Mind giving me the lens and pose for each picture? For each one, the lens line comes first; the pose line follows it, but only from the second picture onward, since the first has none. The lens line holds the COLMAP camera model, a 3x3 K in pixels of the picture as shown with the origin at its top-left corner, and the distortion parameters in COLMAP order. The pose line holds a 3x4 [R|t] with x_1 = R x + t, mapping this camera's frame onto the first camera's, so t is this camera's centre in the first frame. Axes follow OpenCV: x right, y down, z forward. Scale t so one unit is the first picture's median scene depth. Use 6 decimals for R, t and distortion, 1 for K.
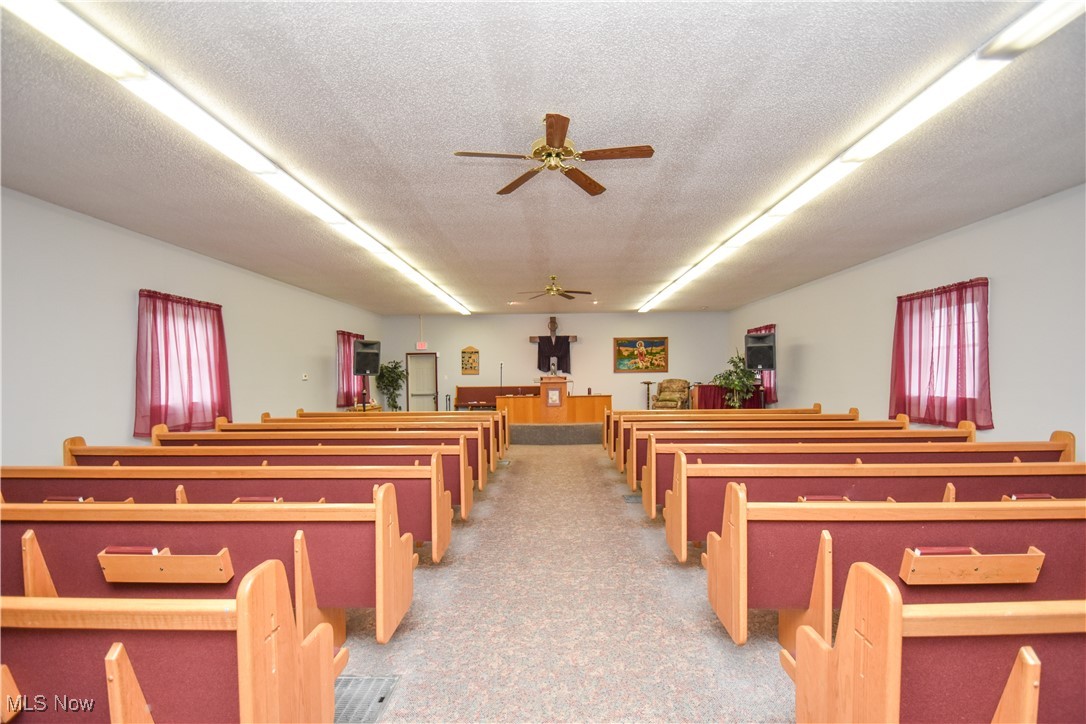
lens RADIAL K [[477.1, 0, 541.0], [0, 477.1, 381.6], [0, 0, 1]] dist [0.015882, -0.017536]
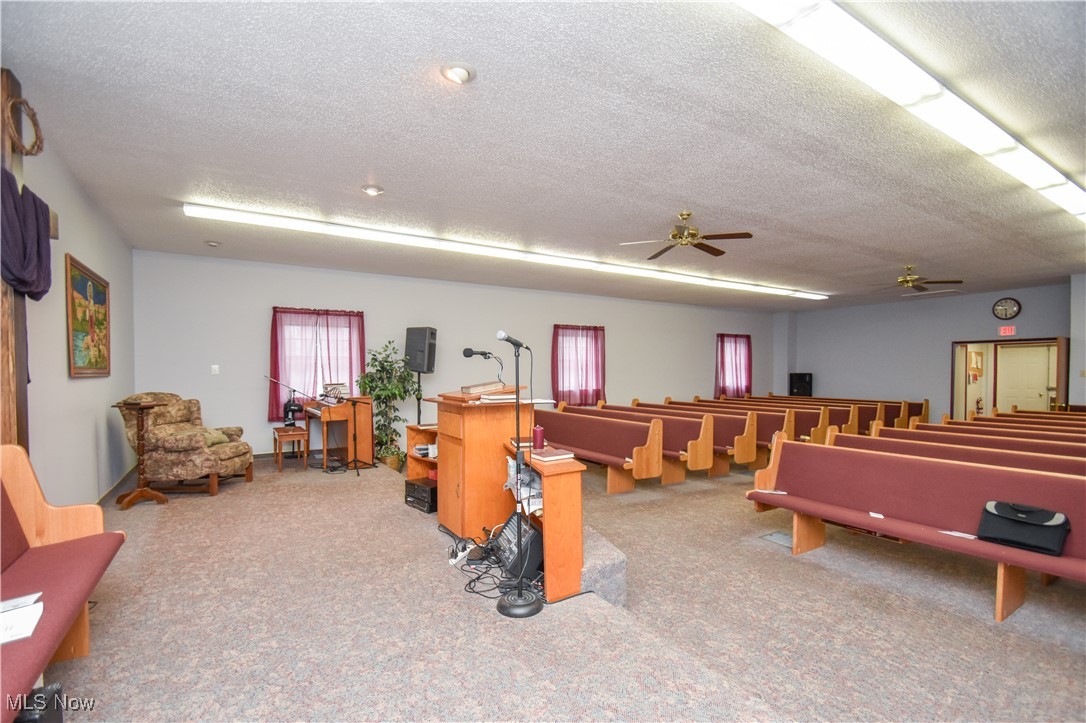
lens RADIAL K [[493.5, 0, 539.7], [0, 493.5, 381.0], [0, 0, 1]] dist [0.016667, -0.018189]
pose [[-0.549388, -0.006583, 0.835542, -0.250396], [0.019152, 0.999607, 0.020469, -0.017648], [-0.835348, 0.027247, -0.549046, 0.951022]]
